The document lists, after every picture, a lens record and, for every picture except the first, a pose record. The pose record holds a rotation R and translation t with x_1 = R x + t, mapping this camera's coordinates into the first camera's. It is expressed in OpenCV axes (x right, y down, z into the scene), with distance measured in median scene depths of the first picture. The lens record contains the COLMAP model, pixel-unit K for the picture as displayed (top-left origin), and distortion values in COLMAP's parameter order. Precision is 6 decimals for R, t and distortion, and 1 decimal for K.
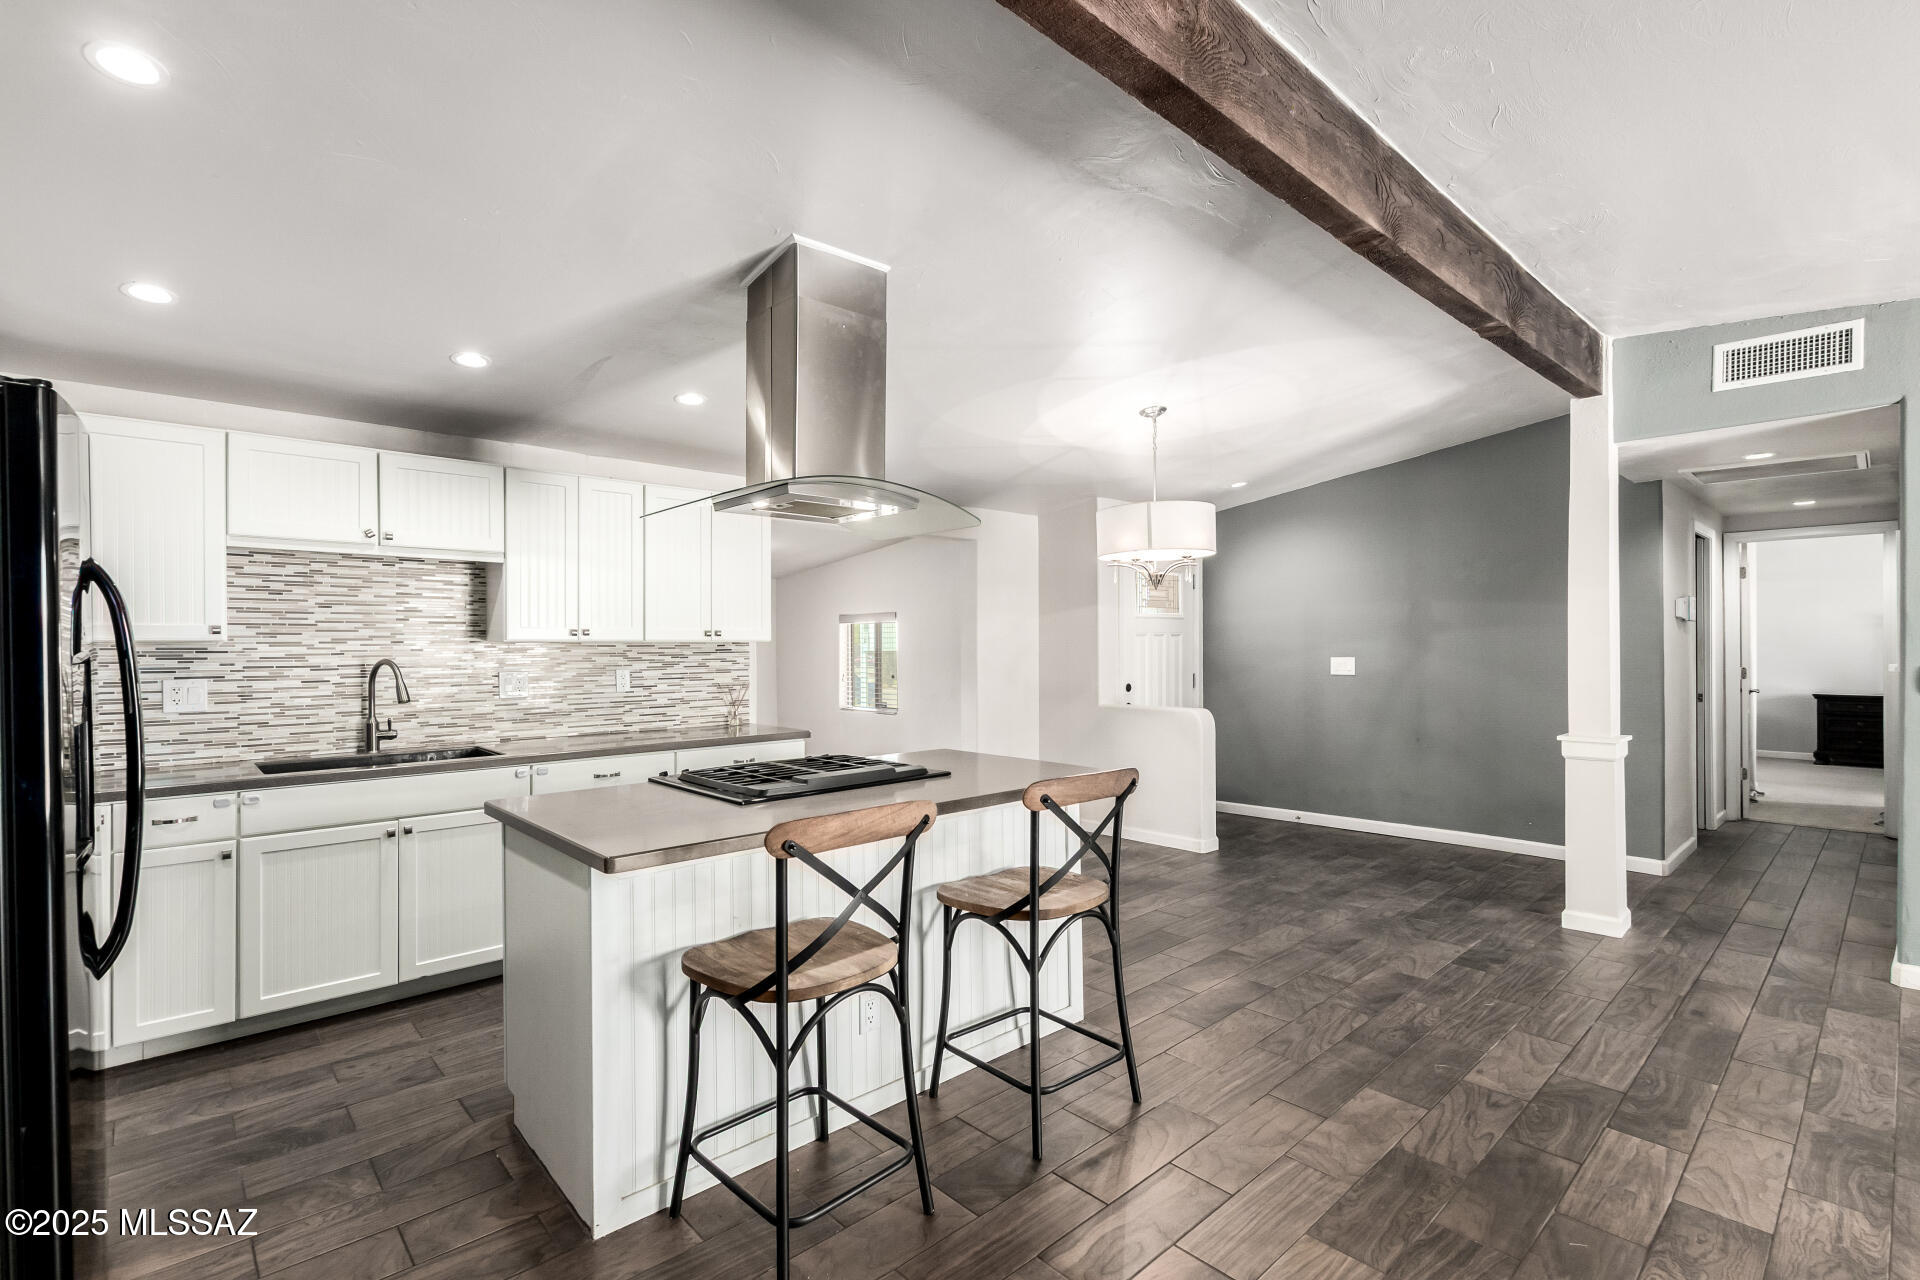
lens RADIAL K [[873.2, 0, 960.0], [0, 873.2, 640.0], [0, 0, 1]] dist [0.000643, -0.000109]
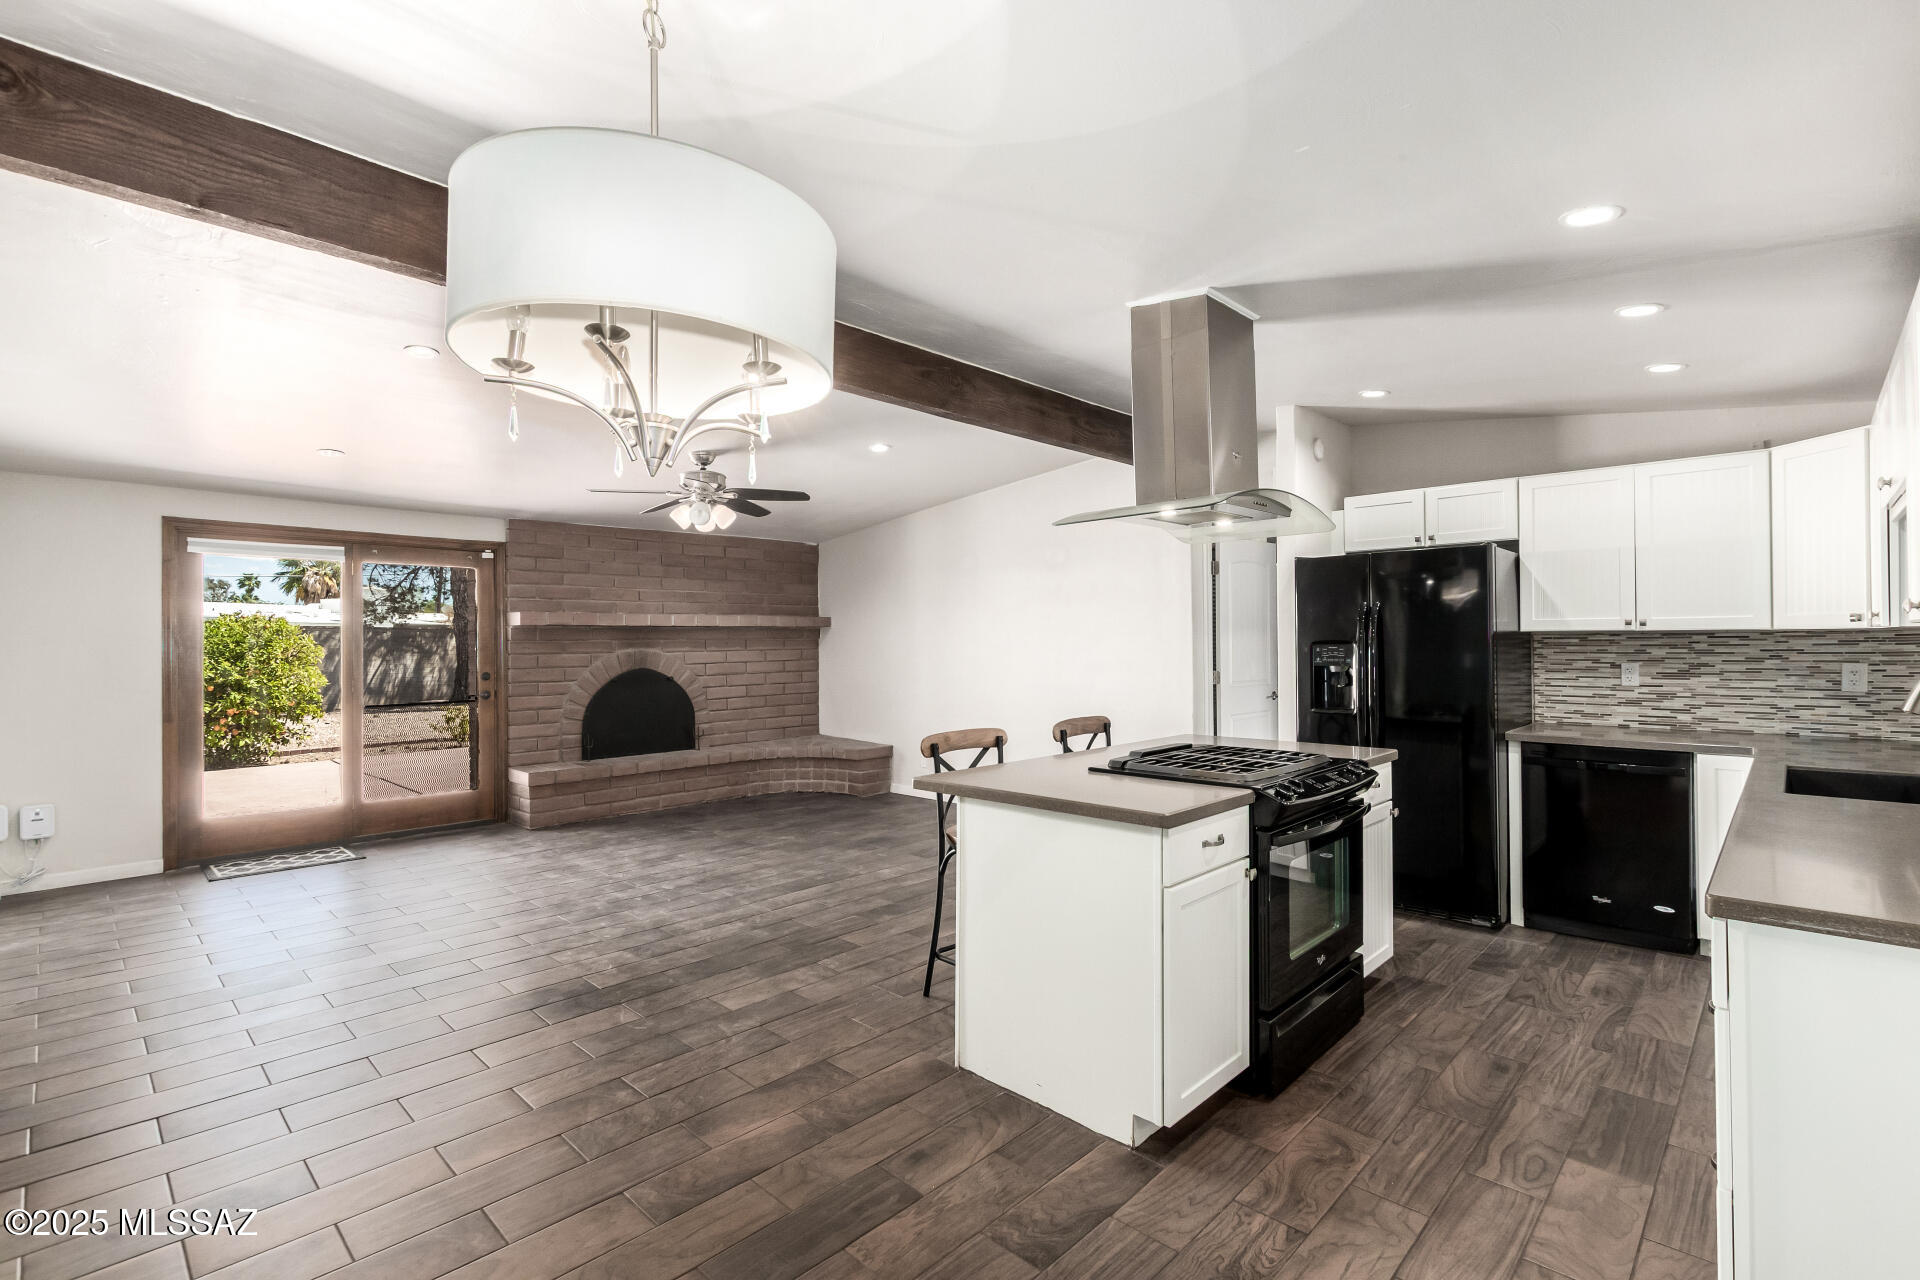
lens RADIAL K [[873.2, 0, 960.0], [0, 873.2, 640.0], [0, 0, 1]] dist [0.000643, -0.000109]
pose [[-0.998149, 0.015409, -0.058827, 0.222297], [0.016456, 0.999714, -0.017347, 0.024074], [0.058543, -0.018283, -0.998117, 2.335130]]
